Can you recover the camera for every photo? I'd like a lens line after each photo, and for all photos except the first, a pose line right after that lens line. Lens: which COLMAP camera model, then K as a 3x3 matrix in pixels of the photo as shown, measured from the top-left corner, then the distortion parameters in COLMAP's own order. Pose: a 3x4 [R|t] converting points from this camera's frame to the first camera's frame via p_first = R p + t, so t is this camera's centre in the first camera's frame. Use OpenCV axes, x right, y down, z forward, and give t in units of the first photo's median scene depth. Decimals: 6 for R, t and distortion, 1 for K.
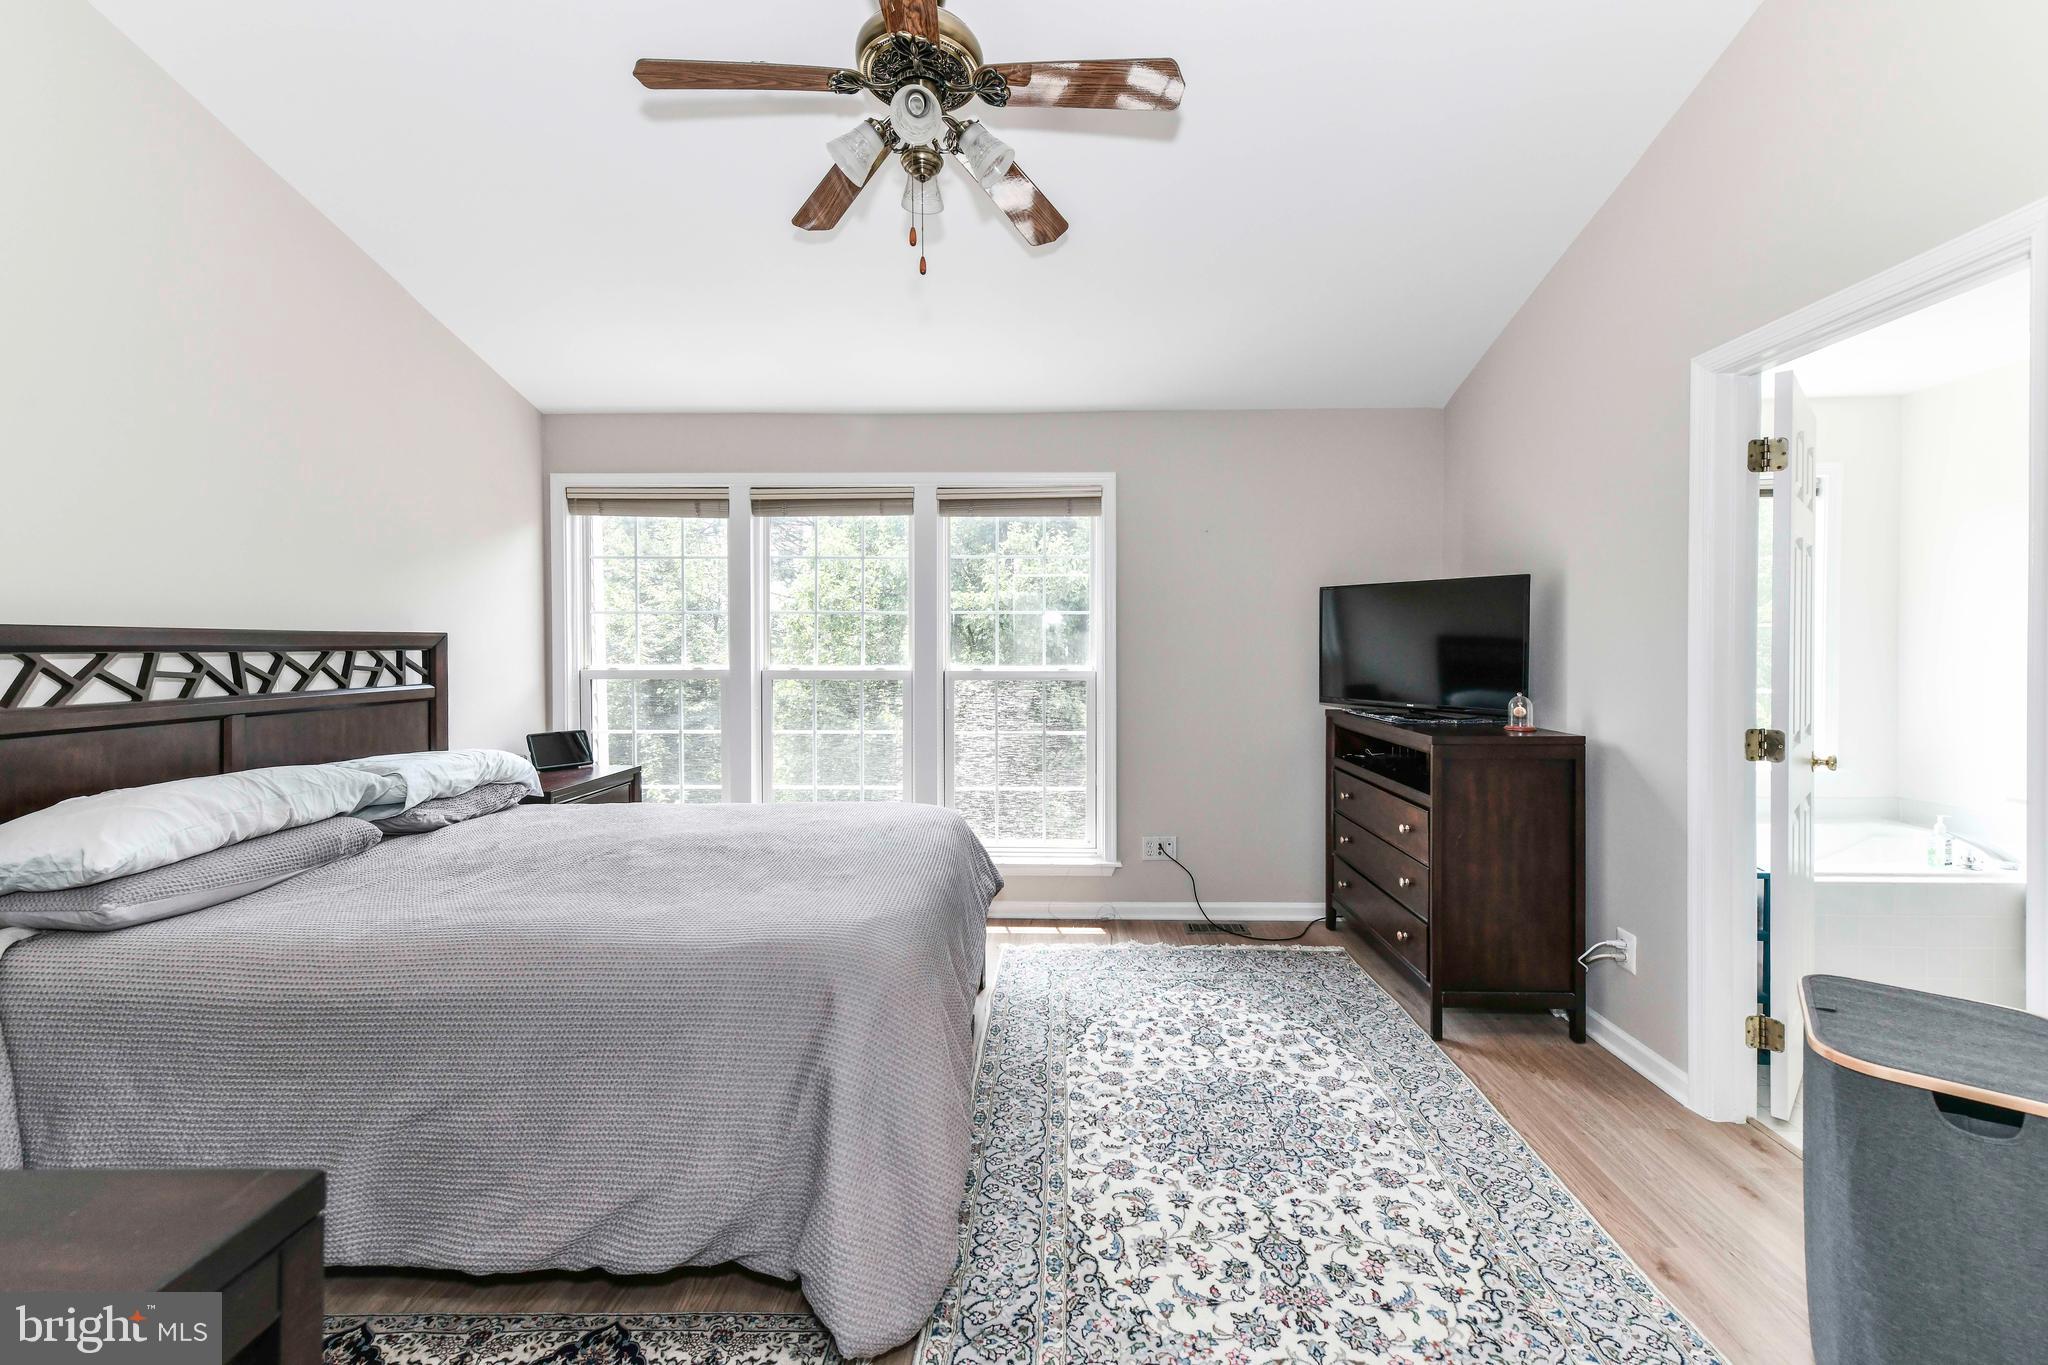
lens RADIAL K [[797.2, 0, 1029.1], [0, 797.2, 667.9], [0, 0, 1]] dist [0.003739, 0.000146]
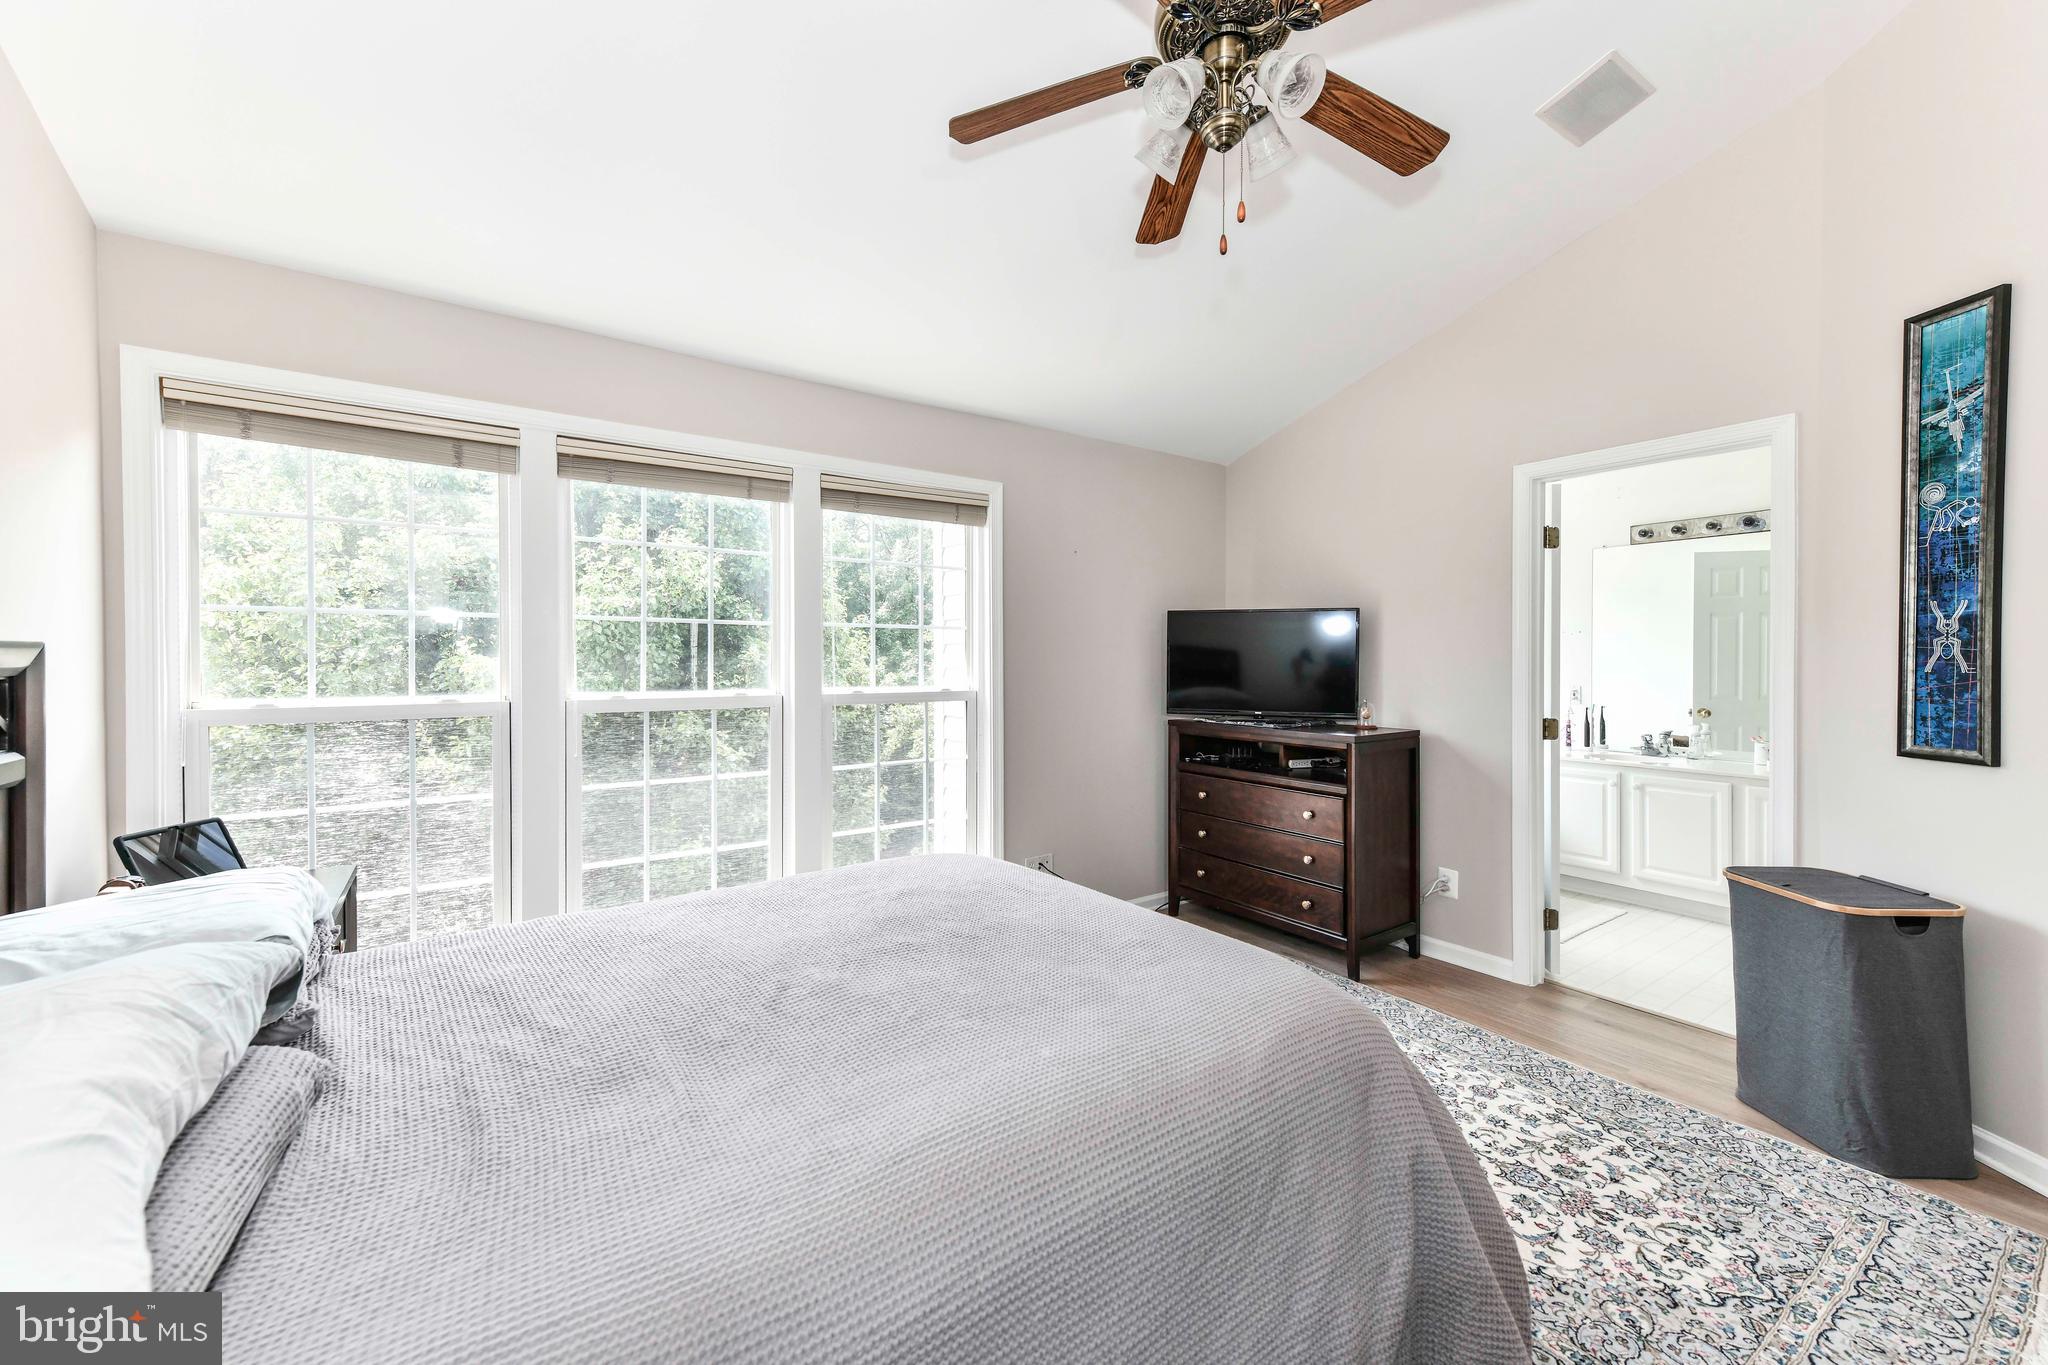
lens RADIAL K [[797.2, 0, 1022.9], [0, 797.2, 671.7], [0, 0, 1]] dist [0.003739, 0.000146]
pose [[0.802572, -0.010321, 0.596466, -0.847637], [0.015781, 0.999868, -0.003933, -0.024362], [-0.596347, 0.012570, 0.802628, 0.409240]]
